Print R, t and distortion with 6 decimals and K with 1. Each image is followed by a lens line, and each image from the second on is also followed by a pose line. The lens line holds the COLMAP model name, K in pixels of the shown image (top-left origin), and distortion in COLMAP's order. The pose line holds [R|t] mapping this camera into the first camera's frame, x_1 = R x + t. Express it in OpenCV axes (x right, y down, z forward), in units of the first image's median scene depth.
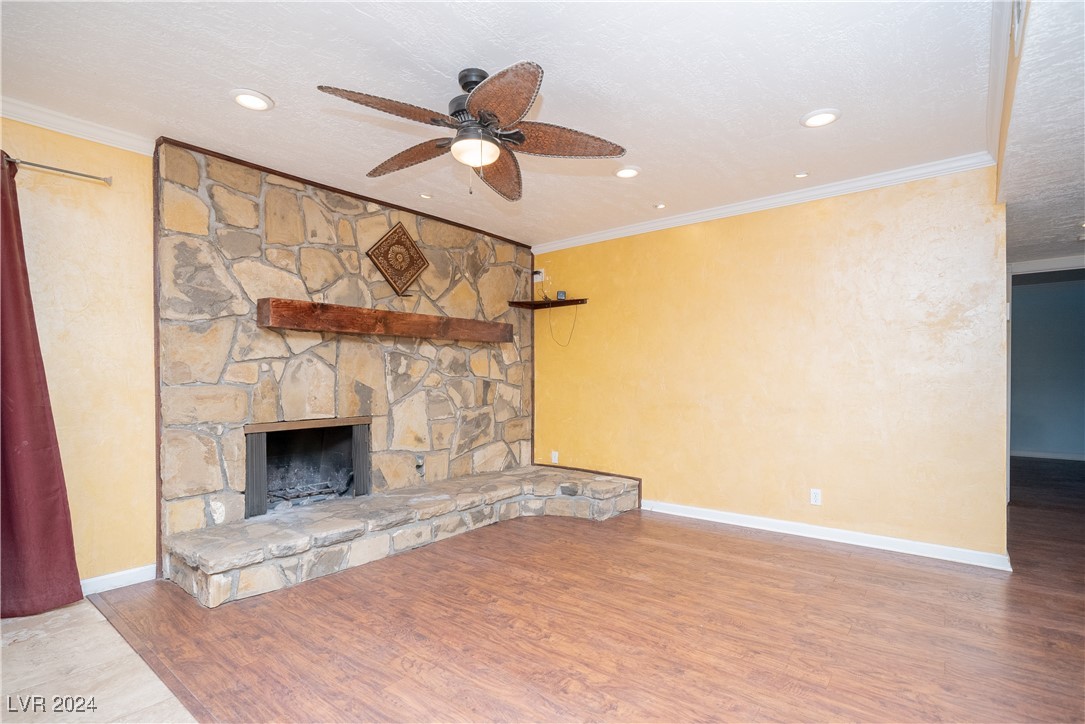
lens RADIAL K [[521.8, 0, 529.0], [0, 521.8, 382.9], [0, 0, 1]] dist [0.003128, -0.000917]
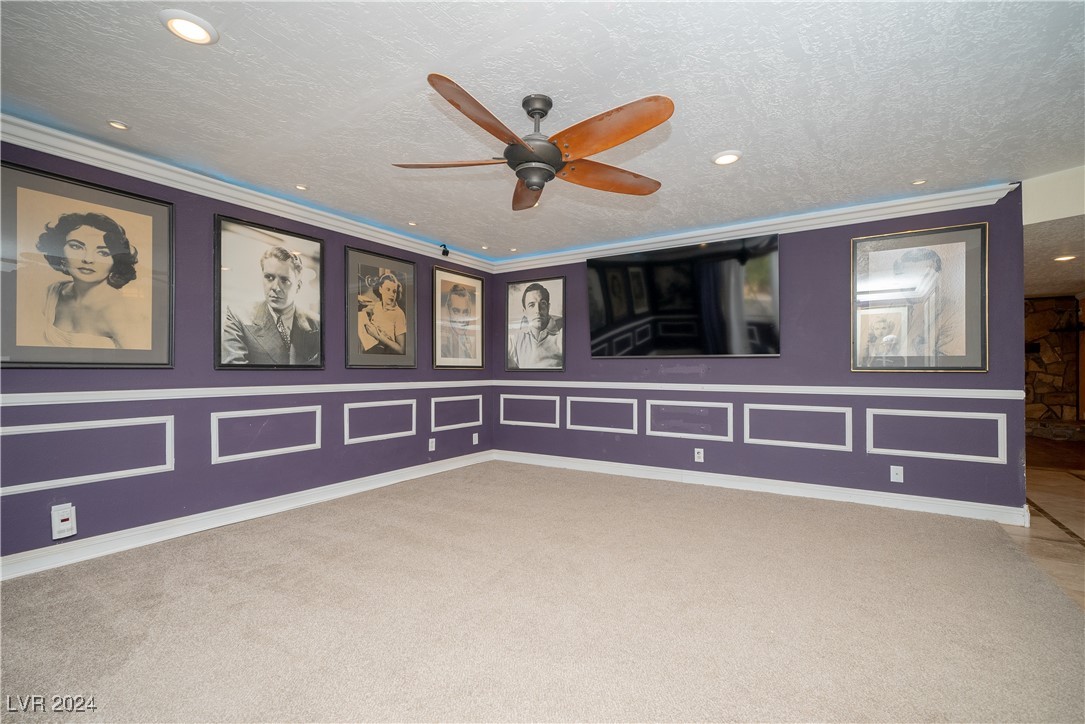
lens RADIAL K [[521.8, 0, 544.5], [0, 521.8, 368.5], [0, 0, 1]] dist [0.003128, -0.000917]
pose [[0.153412, -0.005999, -0.988144, 1.515327], [-0.008979, 0.999932, -0.007464, 0.013603], [0.988121, 0.010017, 0.153348, -1.062429]]
